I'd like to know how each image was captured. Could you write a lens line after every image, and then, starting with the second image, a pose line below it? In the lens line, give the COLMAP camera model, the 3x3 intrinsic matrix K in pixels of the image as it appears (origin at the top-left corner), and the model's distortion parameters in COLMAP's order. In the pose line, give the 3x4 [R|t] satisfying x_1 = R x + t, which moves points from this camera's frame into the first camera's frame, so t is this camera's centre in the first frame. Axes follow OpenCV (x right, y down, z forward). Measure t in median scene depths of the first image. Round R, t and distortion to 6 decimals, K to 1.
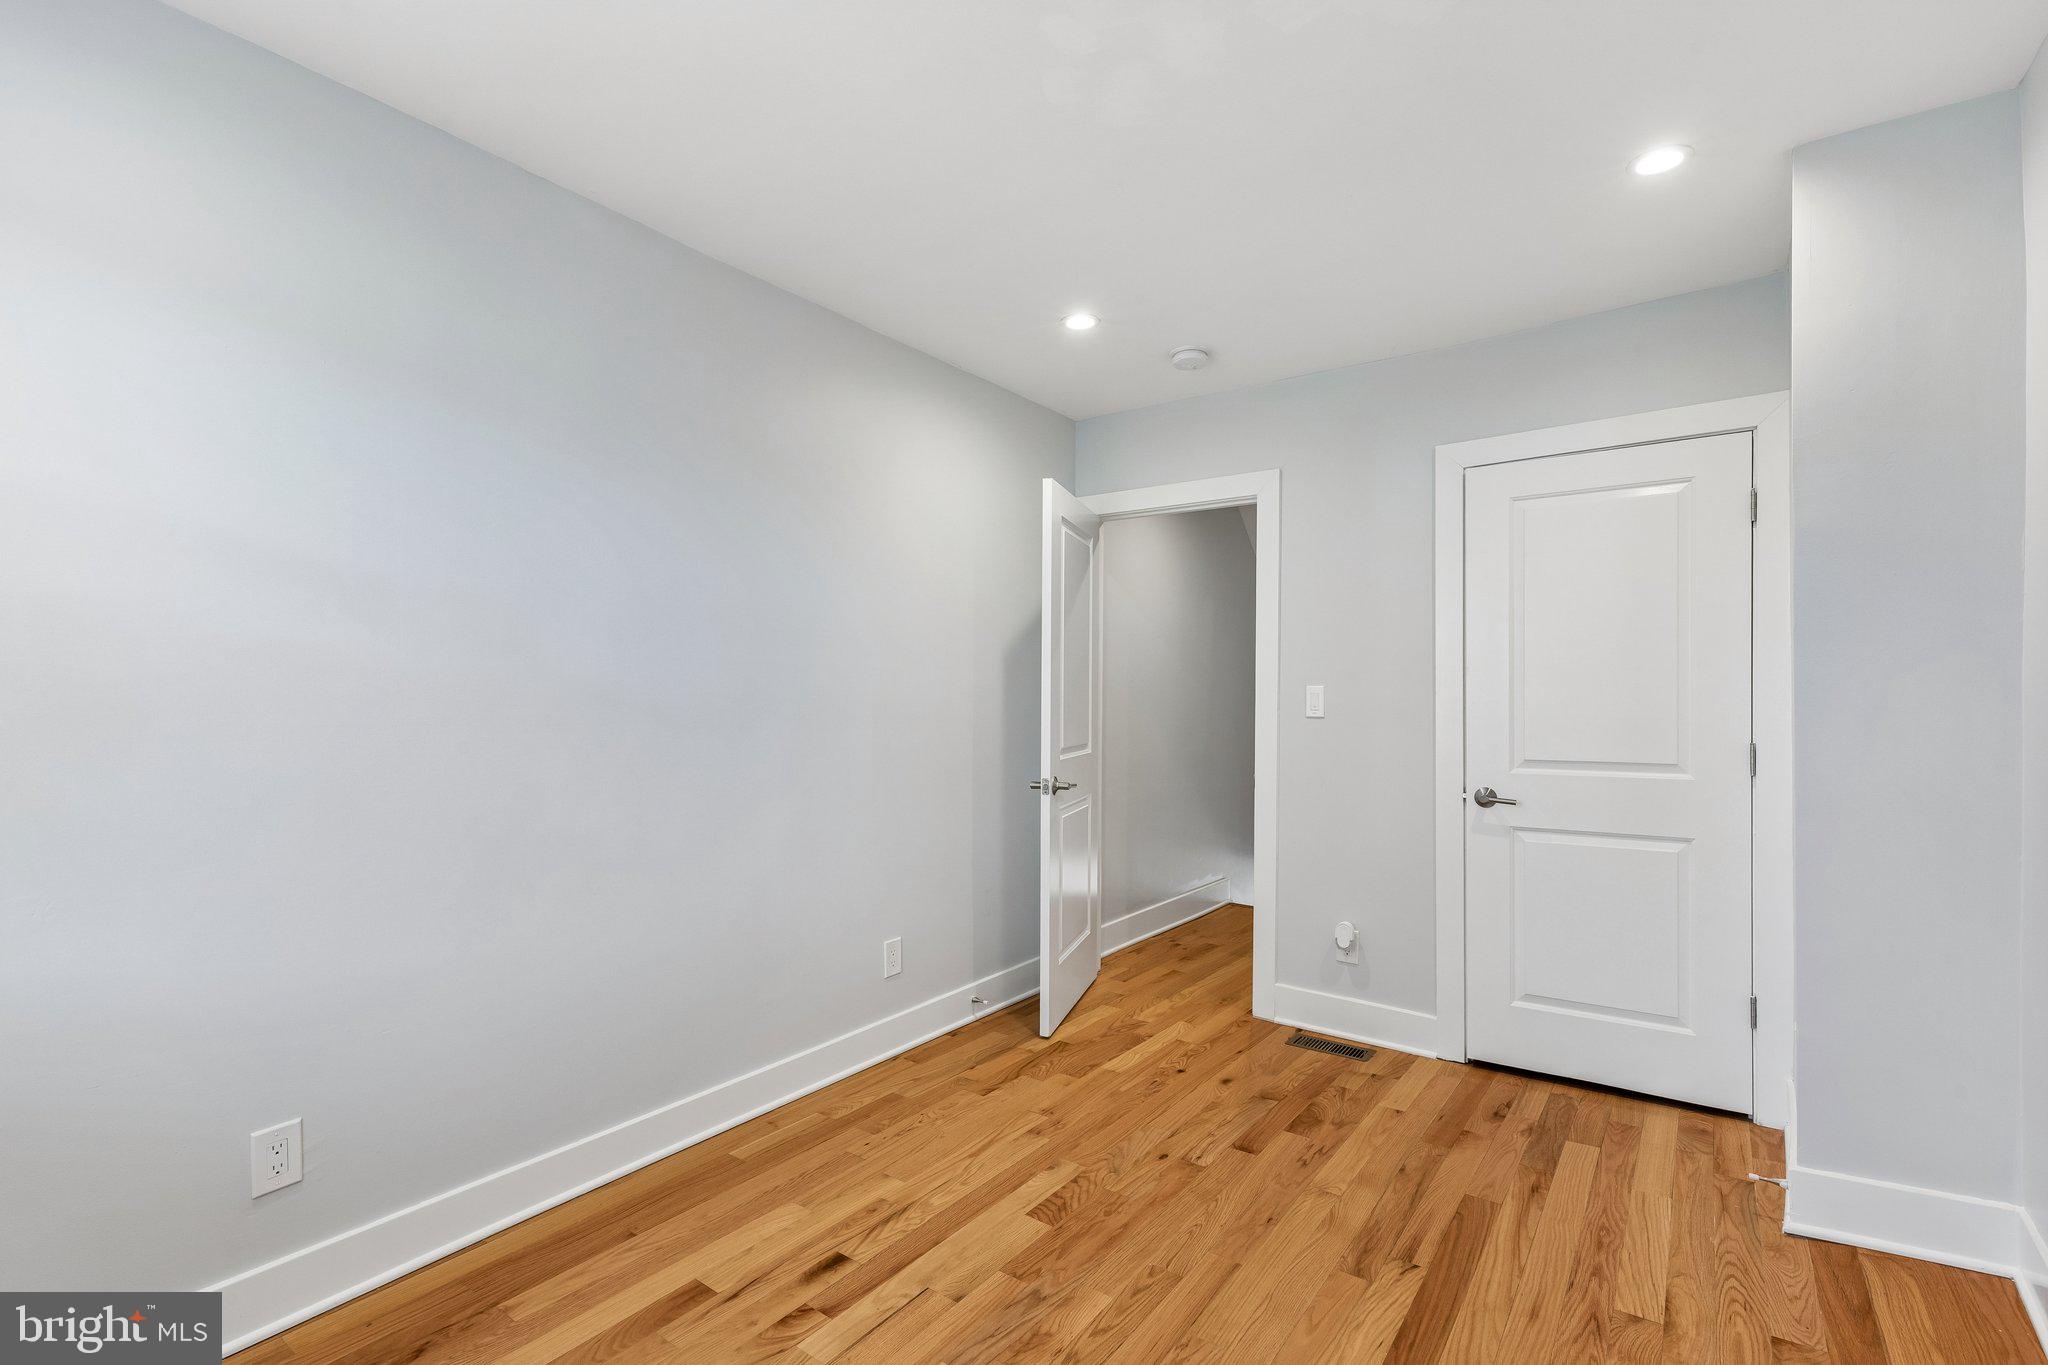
lens RADIAL K [[933.6, 0, 1024.0], [0, 933.6, 691.2], [0, 0, 1]] dist [0.002928, 0.000184]
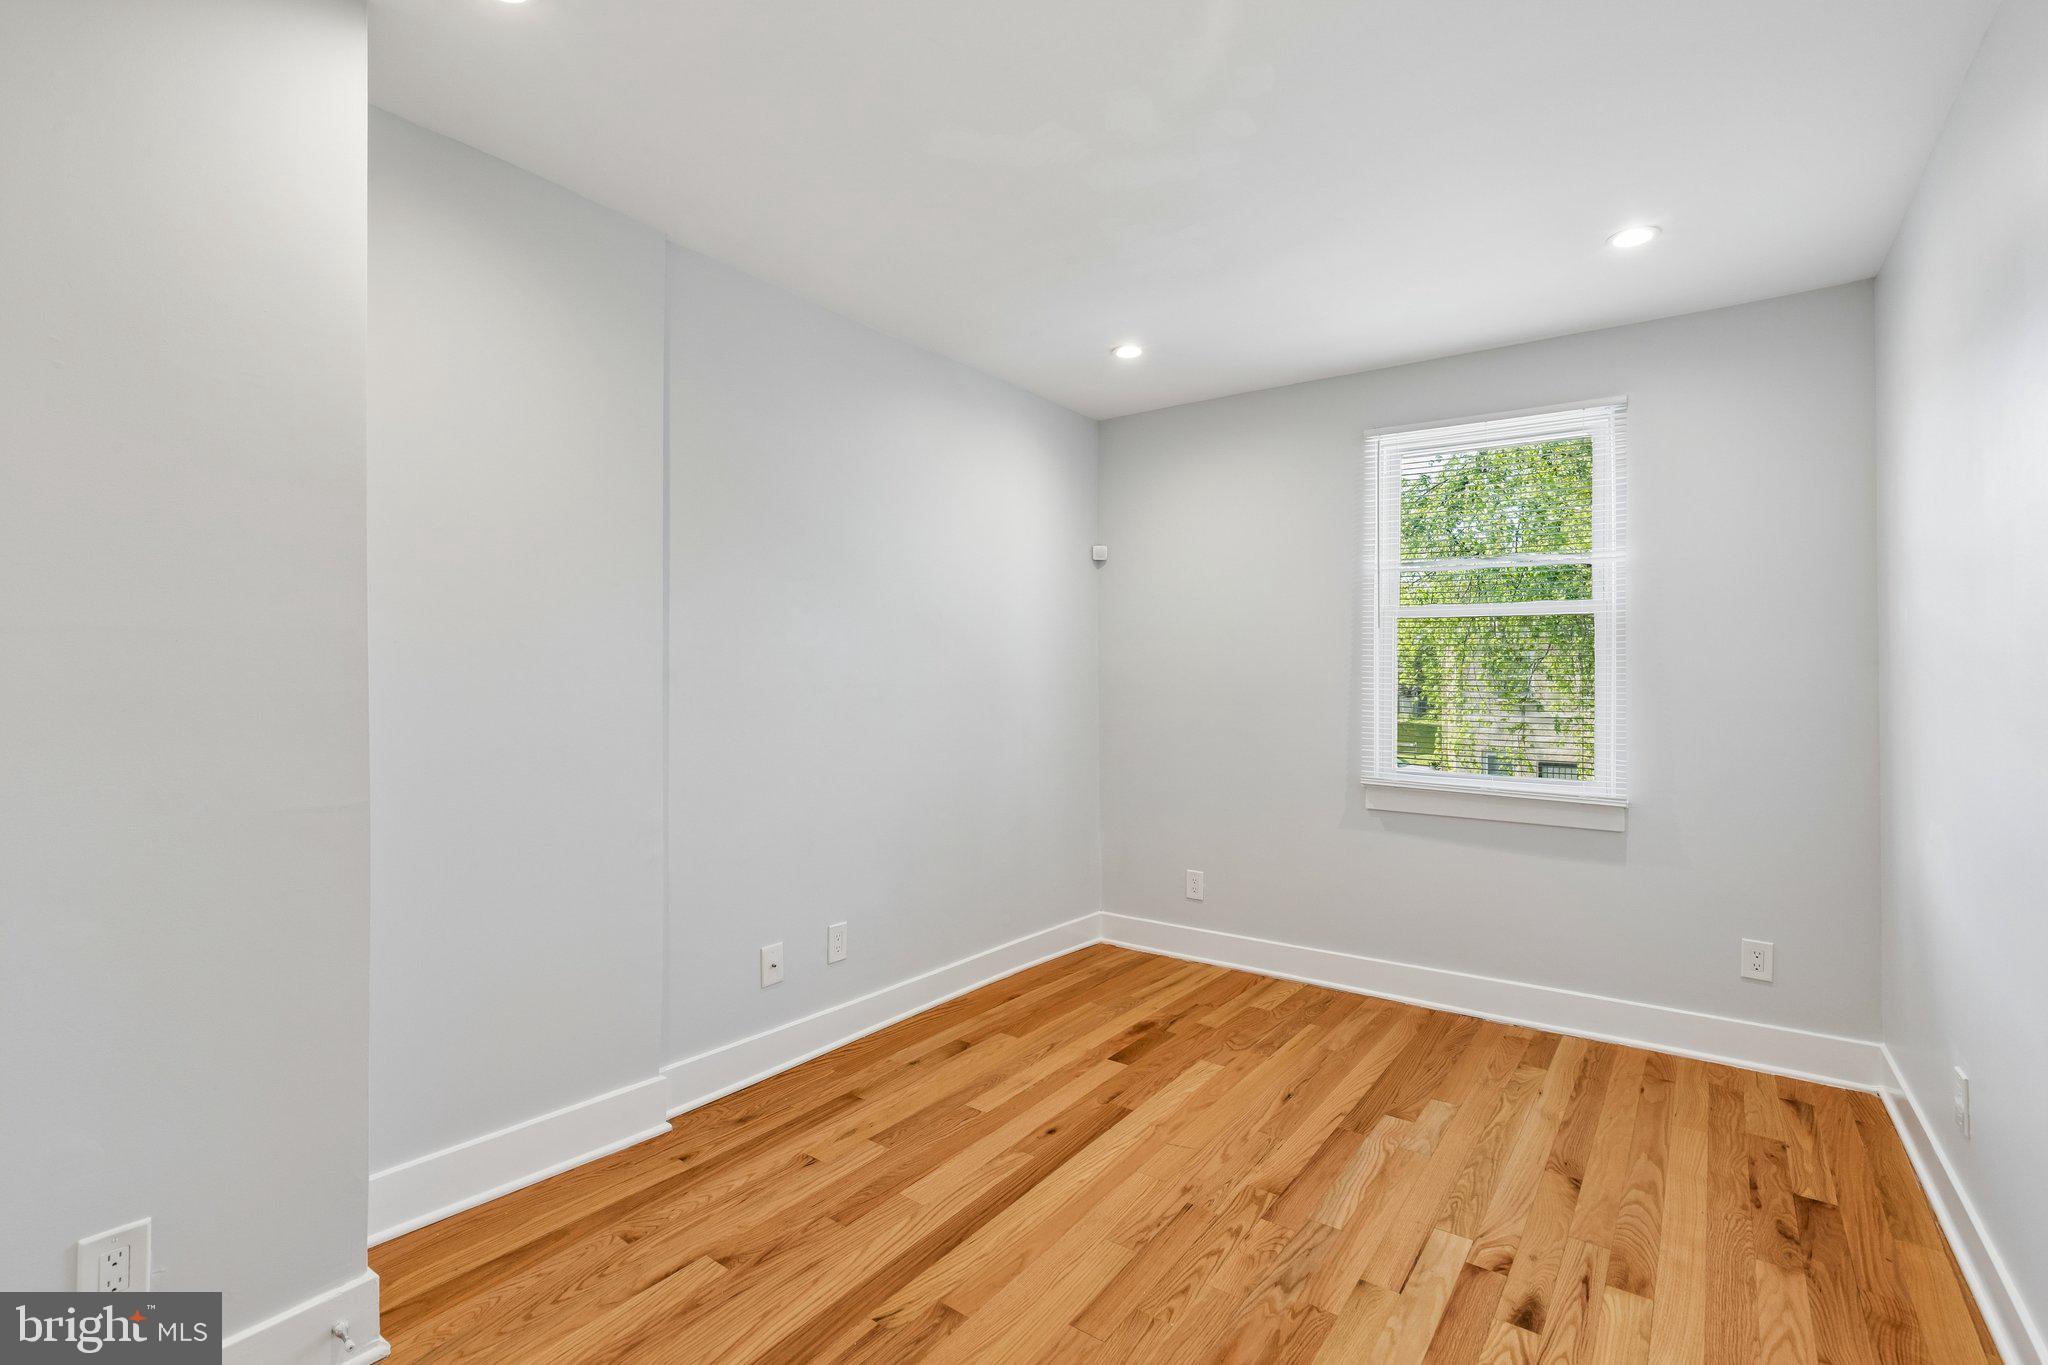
lens RADIAL K [[933.6, 0, 1024.9], [0, 933.6, 683.2], [0, 0, 1]] dist [0.002928, 0.000184]
pose [[-0.999994, 0.001735, 0.003063, 0.285197], [0.001706, 0.999953, -0.009522, 0.011333], [-0.003080, -0.009516, -0.999950, 1.992798]]
